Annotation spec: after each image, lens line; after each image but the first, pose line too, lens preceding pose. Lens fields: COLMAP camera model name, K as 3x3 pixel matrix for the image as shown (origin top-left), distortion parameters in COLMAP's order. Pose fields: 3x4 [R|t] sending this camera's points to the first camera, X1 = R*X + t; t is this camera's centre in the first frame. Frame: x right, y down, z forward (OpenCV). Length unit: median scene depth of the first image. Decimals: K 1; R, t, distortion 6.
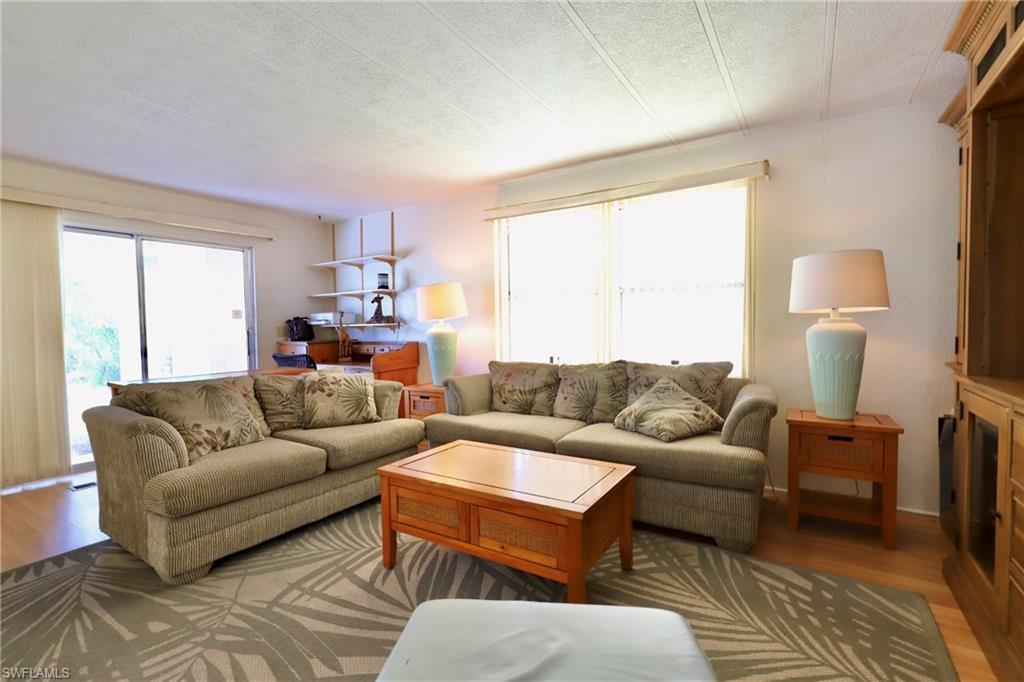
lens RADIAL K [[460.9, 0, 513.5], [0, 460.9, 341.5], [0, 0, 1]] dist [-0.000347, -0.000093]
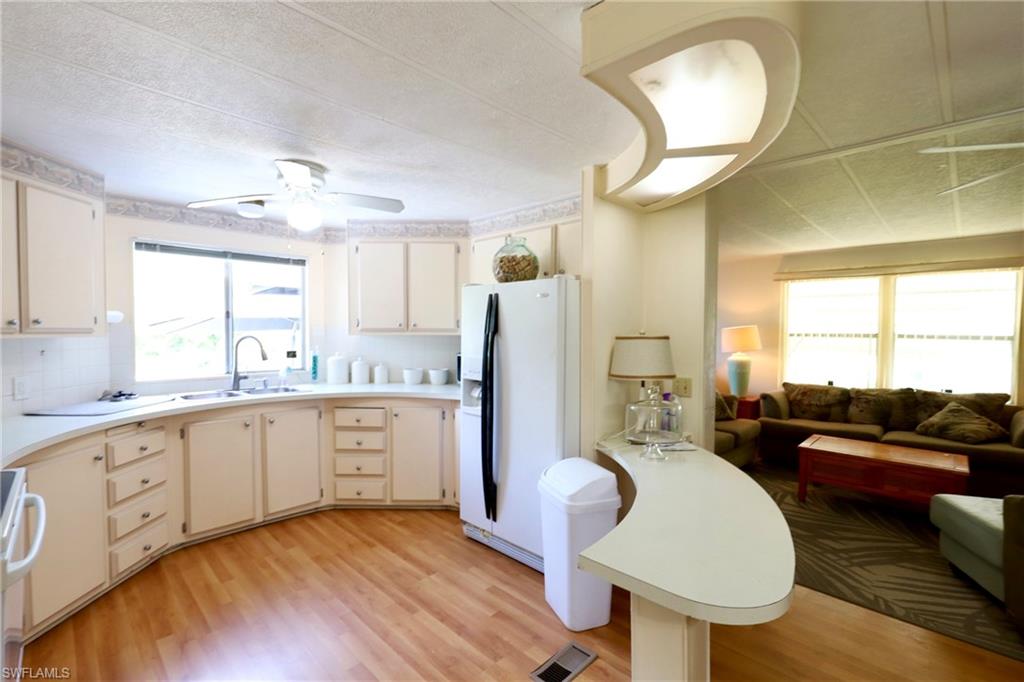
lens RADIAL K [[460.9, 0, 513.5], [0, 460.9, 341.5], [0, 0, 1]] dist [-0.000347, -0.000093]
pose [[0.977037, 0.027563, -0.211281, -0.752173], [-0.028593, 0.999589, -0.001820, -0.075368], [0.211144, 0.007819, 0.977424, -0.755149]]
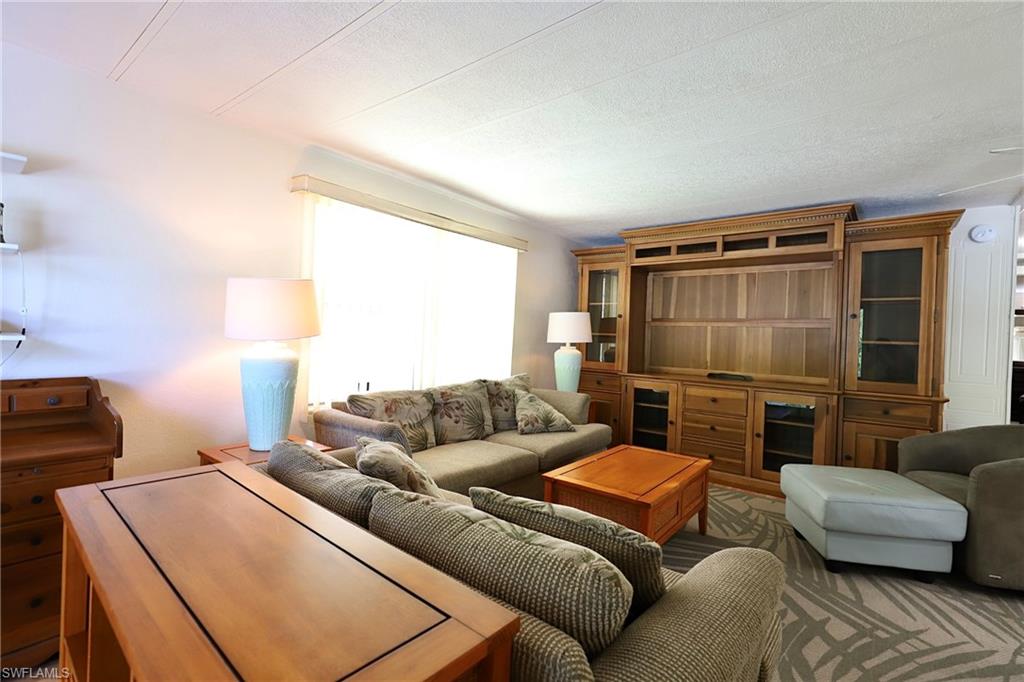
lens RADIAL K [[460.9, 0, 513.5], [0, 460.9, 341.5], [0, 0, 1]] dist [-0.000347, -0.000093]
pose [[0.114356, 0.004262, 0.993431, -0.981256], [-0.001733, 0.999990, -0.004091, -0.053847], [-0.993438, -0.001254, 0.114362, 0.869975]]
